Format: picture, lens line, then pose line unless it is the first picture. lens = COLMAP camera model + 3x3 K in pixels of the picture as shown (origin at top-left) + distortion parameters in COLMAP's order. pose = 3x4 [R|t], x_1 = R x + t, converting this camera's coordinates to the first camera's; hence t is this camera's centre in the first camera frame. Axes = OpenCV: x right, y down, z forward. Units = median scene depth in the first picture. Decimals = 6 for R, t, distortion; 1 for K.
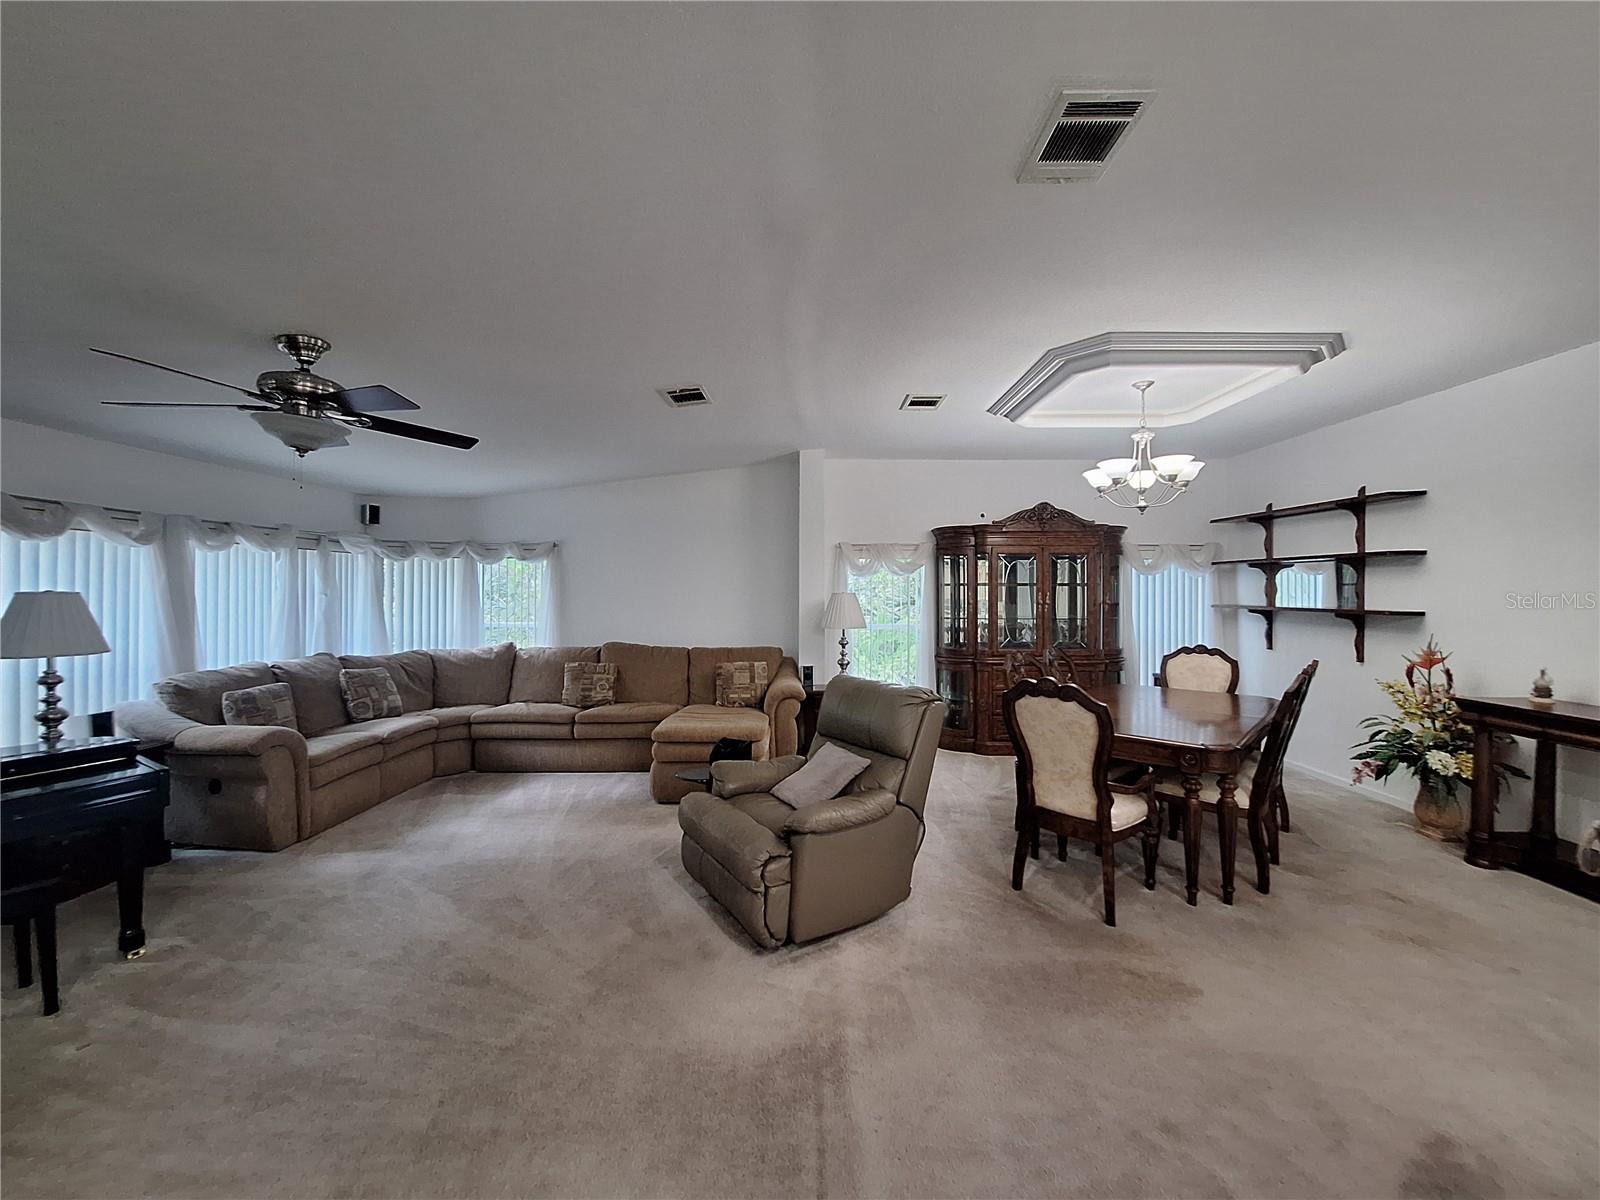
lens RADIAL K [[623.5, 0, 799.5], [0, 623.5, 588.5], [0, 0, 1]] dist [-0.001461, -0.000202]
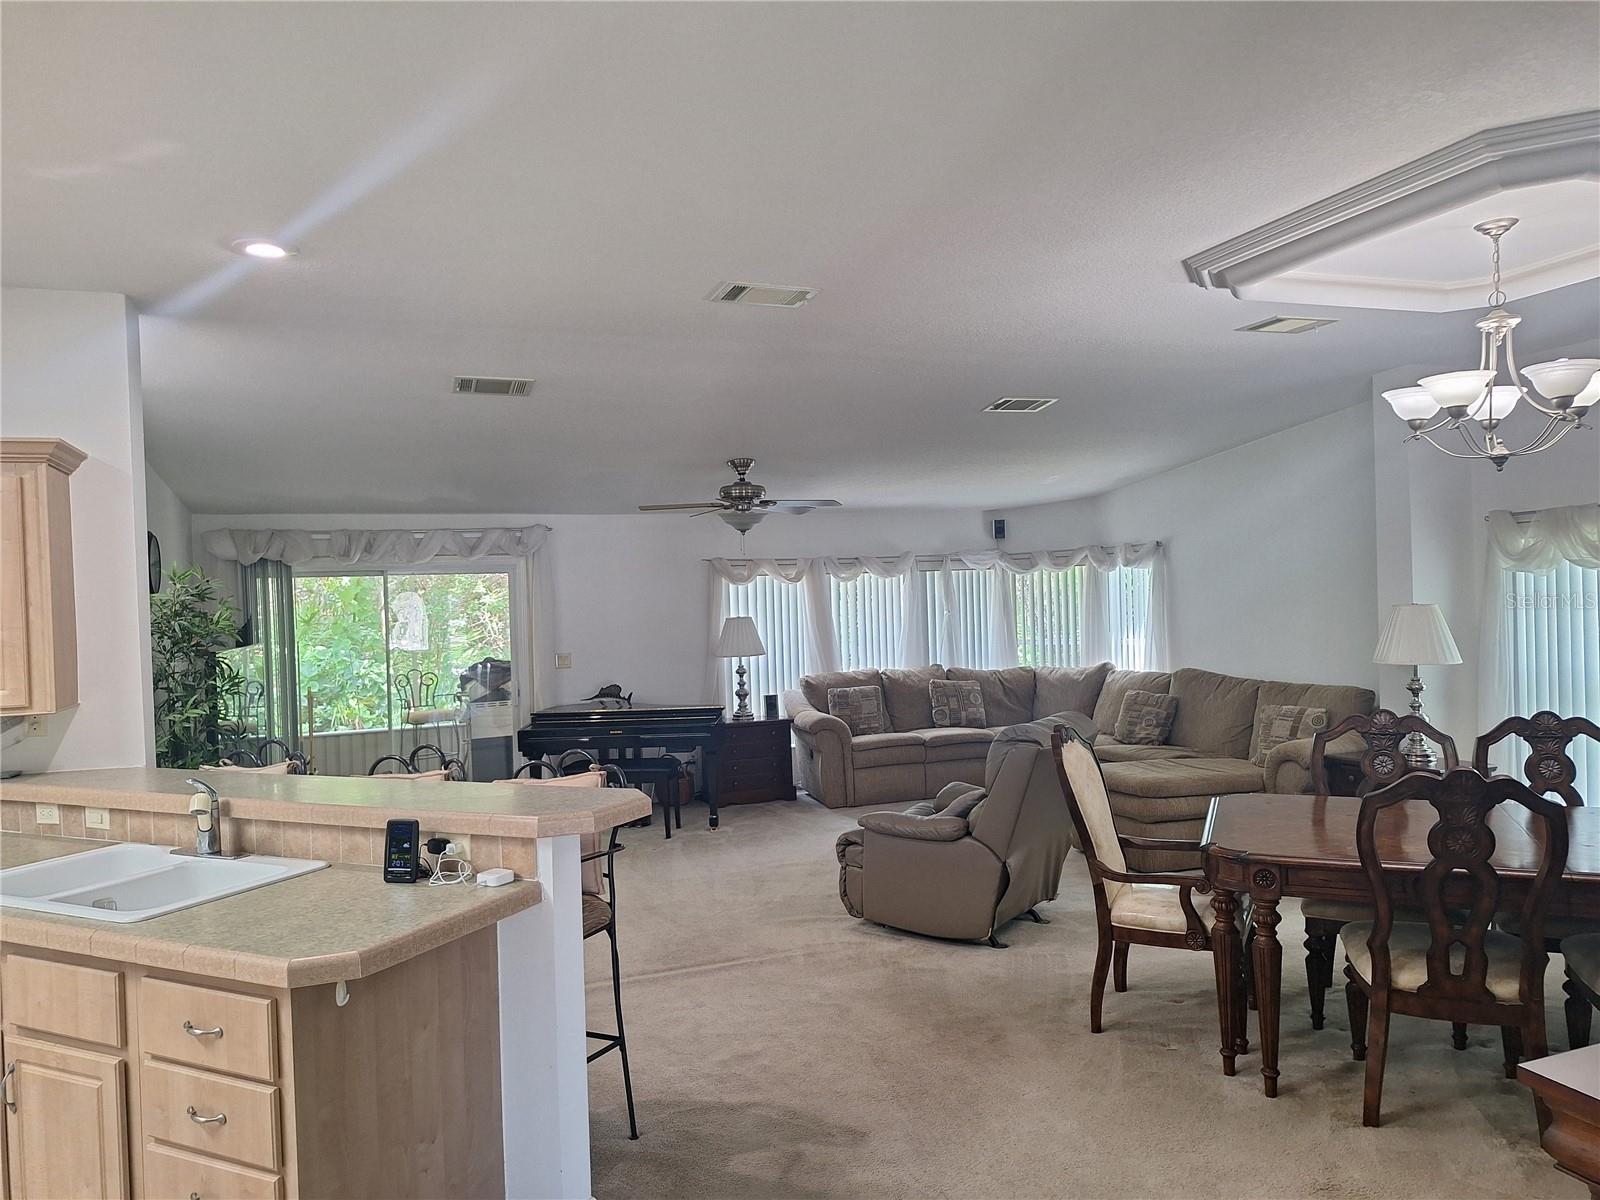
lens RADIAL K [[1133.4, 0, 800.0], [0, 1133.4, 600.0], [0, 0, 1]] dist [-0.004897, -0.003577]
pose [[0.343443, -0.009187, -0.939129, 1.148290], [0.039032, 0.999228, 0.004499, -0.032533], [0.938362, -0.038201, 0.343536, 0.089510]]
